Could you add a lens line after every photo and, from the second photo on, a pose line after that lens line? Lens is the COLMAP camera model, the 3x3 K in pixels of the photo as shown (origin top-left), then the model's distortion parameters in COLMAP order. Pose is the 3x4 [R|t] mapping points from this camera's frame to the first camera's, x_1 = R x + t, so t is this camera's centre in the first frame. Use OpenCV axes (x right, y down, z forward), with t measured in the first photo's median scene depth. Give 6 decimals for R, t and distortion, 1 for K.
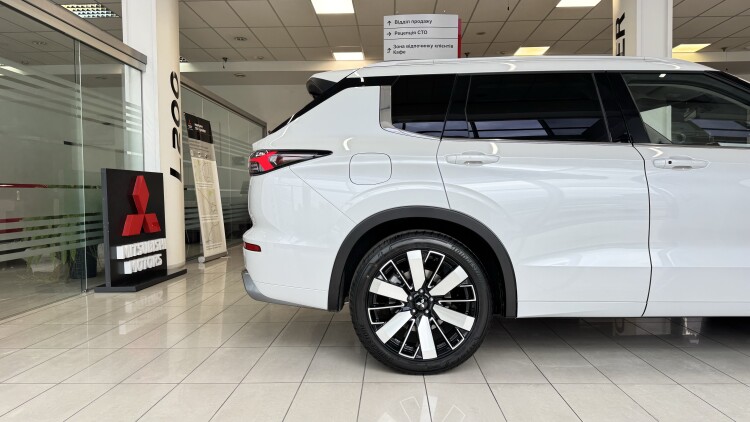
lens RADIAL K [[528.2, 0, 375.0], [0, 528.2, 211.0], [0, 0, 1]] dist [0.060592, -0.087711]
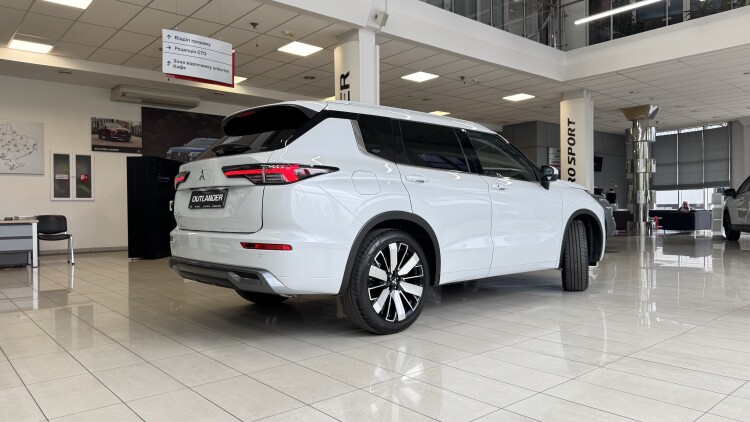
lens RADIAL K [[523.5, 0, 377.7], [0, 523.5, 207.9], [0, 0, 1]] dist [0.052446, -0.085312]
pose [[0.729374, 0.006198, 0.684087, -0.884674], [0.020034, 0.999337, -0.030414, 0.023116], [-0.683821, 0.035888, 0.728766, 0.023062]]
